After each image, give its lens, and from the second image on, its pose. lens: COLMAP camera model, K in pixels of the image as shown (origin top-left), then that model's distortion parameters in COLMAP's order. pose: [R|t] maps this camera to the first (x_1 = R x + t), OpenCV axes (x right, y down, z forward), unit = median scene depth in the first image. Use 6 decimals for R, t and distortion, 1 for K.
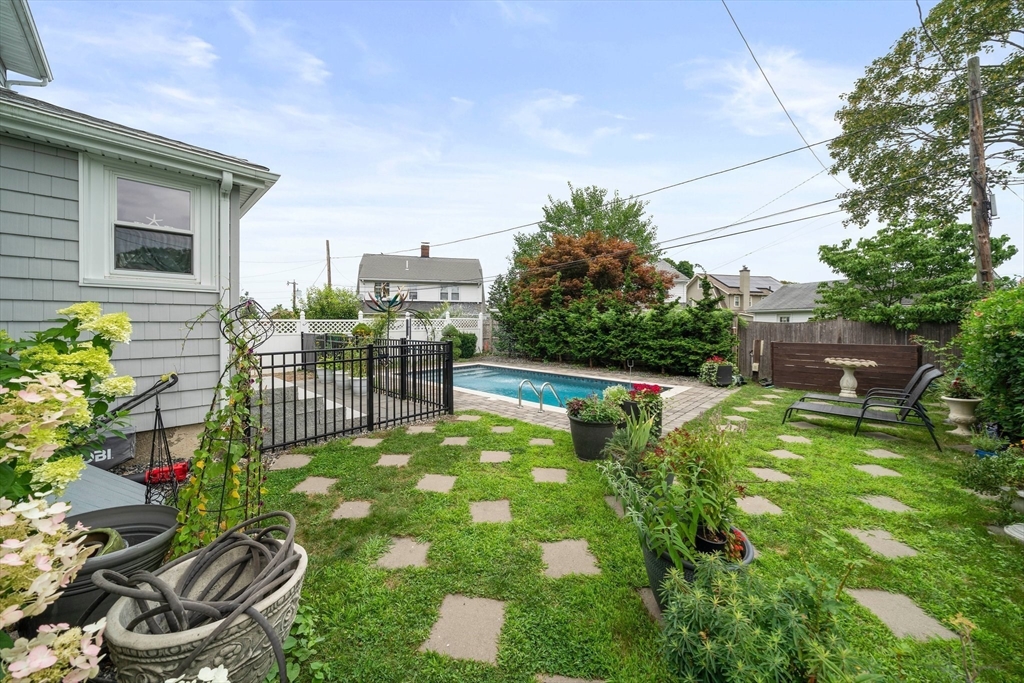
lens RADIAL K [[360.2, 0, 517.0], [0, 360.2, 329.2], [0, 0, 1]] dist [-0.000837, -0.000045]
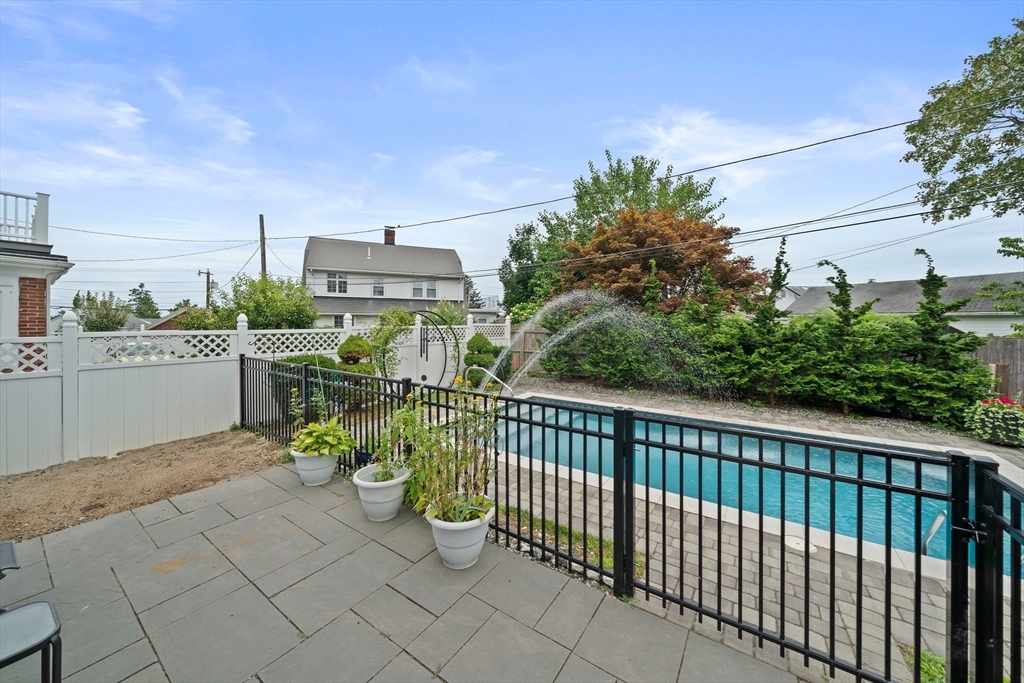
lens RADIAL K [[360.2, 0, 517.0], [0, 360.2, 329.2], [0, 0, 1]] dist [-0.000837, -0.000045]
pose [[0.987202, 0.000759, 0.159470, -0.117979], [-0.001434, 0.999990, 0.004121, -0.013155], [-0.159466, -0.004297, 0.987194, 0.173650]]
